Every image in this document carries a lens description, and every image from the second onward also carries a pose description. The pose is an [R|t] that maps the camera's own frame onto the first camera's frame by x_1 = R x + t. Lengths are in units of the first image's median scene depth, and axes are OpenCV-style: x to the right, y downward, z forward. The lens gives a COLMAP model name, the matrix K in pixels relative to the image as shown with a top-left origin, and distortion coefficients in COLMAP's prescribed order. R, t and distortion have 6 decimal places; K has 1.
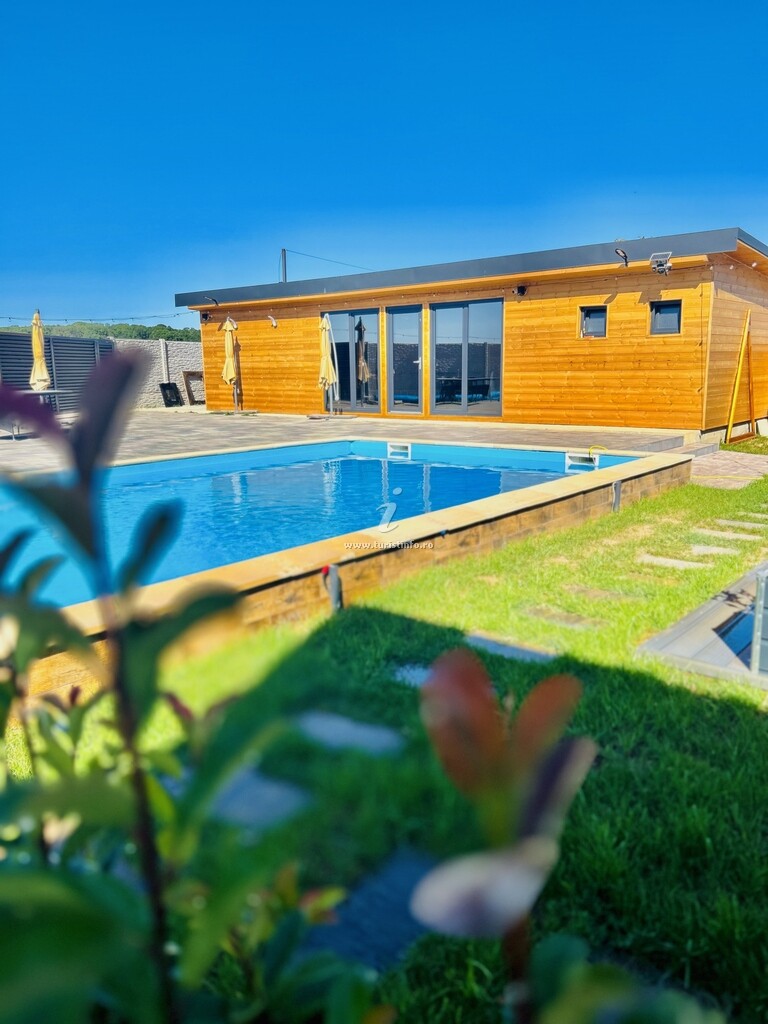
lens RADIAL K [[783.2, 0, 384.7], [0, 783.2, 521.3], [0, 0, 1]] dist [0.067134, -0.071210]
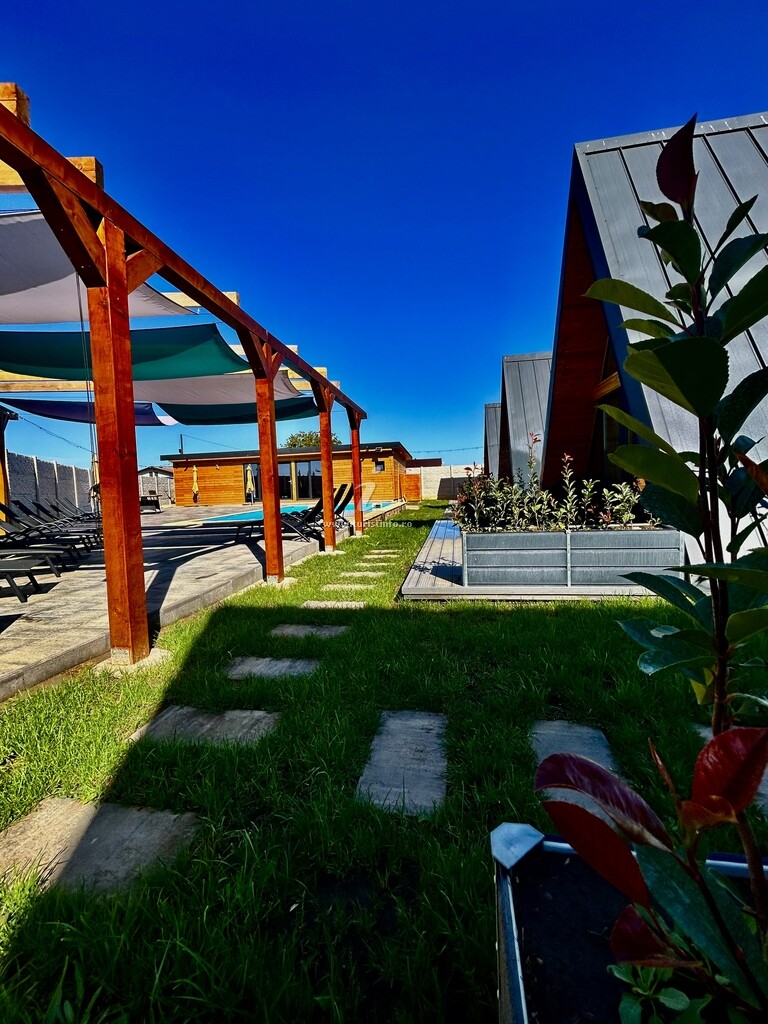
lens RADIAL K [[422.4, 0, 382.6], [0, 422.4, 511.5], [0, 0, 1]] dist [0.002049, -0.000474]
pose [[0.857670, -0.044821, 0.512243, -0.443916], [0.124003, 0.984821, -0.121453, 0.114832], [-0.499025, 0.167686, 0.850209, -0.376343]]
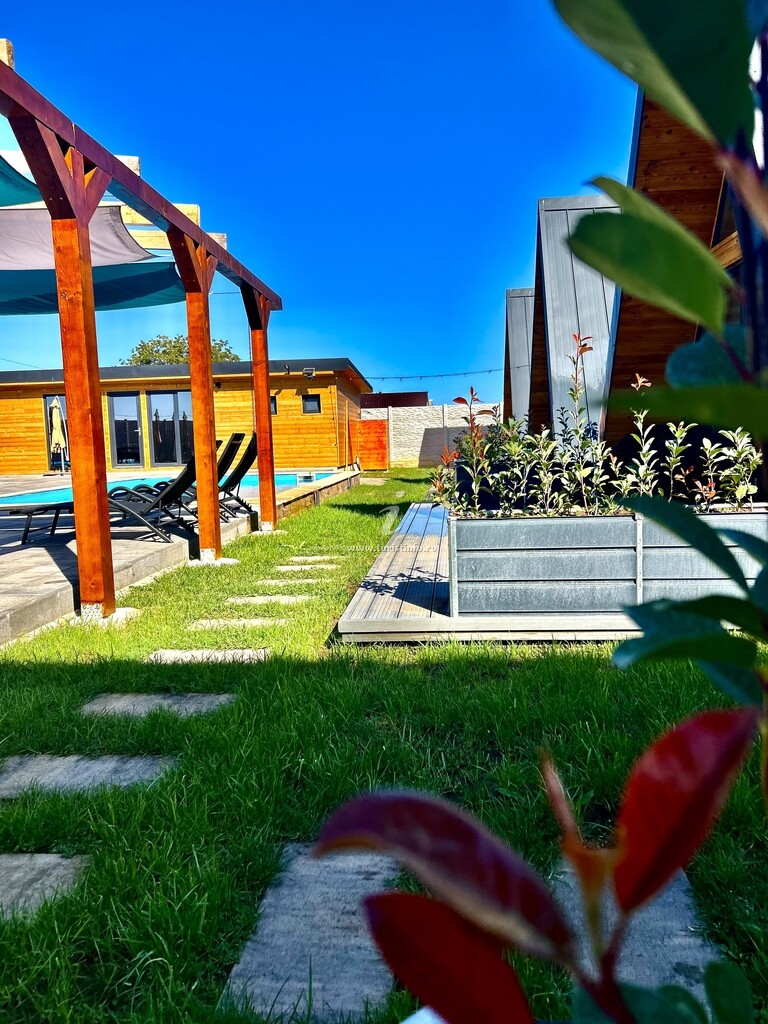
lens RADIAL K [[783.2, 0, 386.2], [0, 783.2, 514.8], [0, 0, 1]] dist [0.067134, -0.071210]
pose [[0.811096, -0.061286, 0.581694, -0.439064], [0.132029, 0.988012, -0.080003, 0.118569], [-0.569818, 0.141691, 0.809464, -0.377424]]
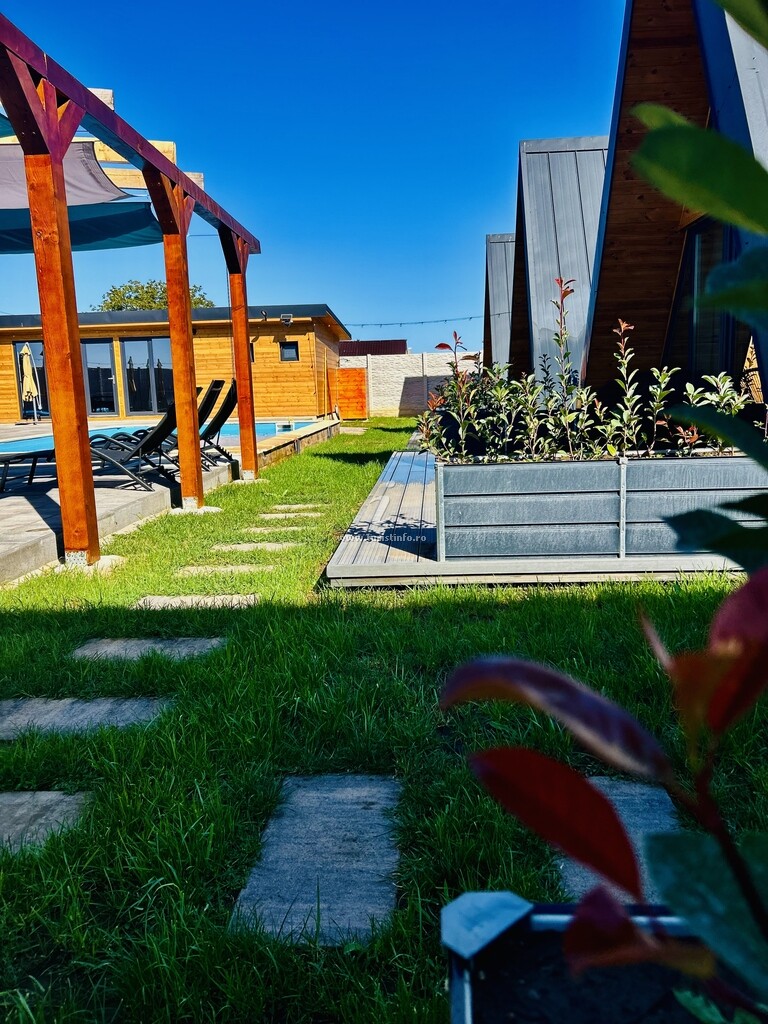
lens RADIAL K [[783.2, 0, 391.6], [0, 783.2, 507.5], [0, 0, 1]] dist [0.067134, -0.071210]
pose [[0.790368, -0.097303, 0.604856, -0.441999], [0.138220, 0.990172, -0.021324, 0.119561], [-0.596837, 0.100457, 0.796049, -0.376586]]
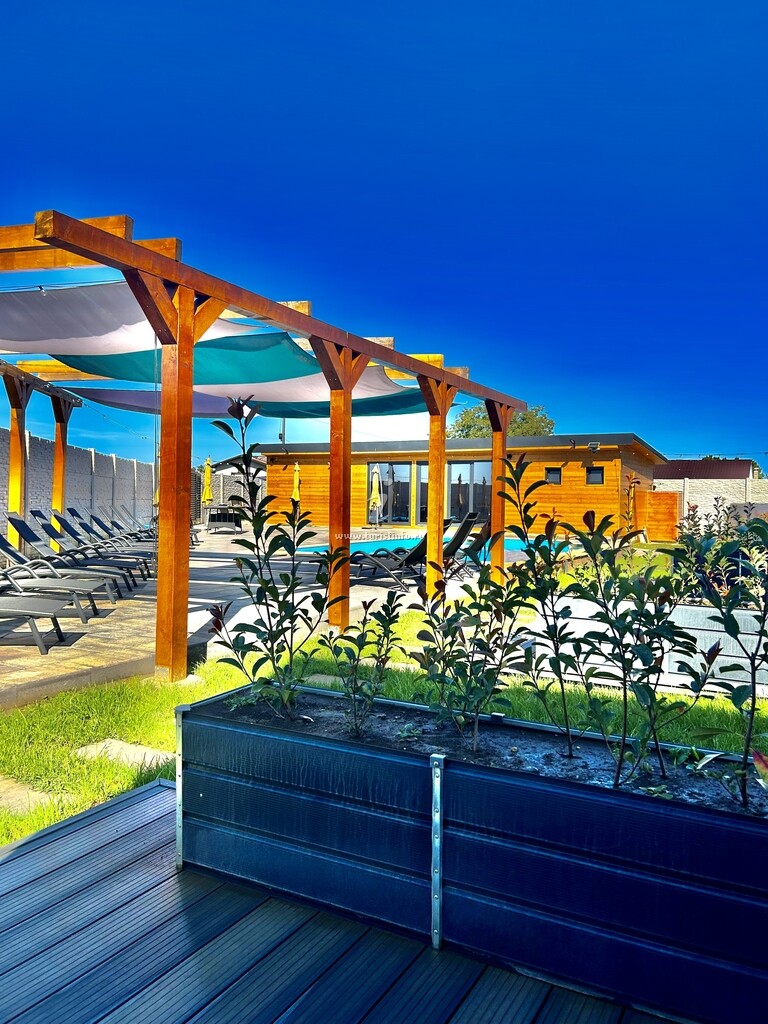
lens RADIAL K [[783.2, 0, 375.4], [0, 783.2, 514.4], [0, 0, 1]] dist [0.067134, -0.071210]
pose [[0.977534, 0.030399, 0.208573, -0.433293], [0.008309, 0.983218, -0.182244, 0.132315], [-0.210613, 0.179883, 0.960877, -0.525660]]
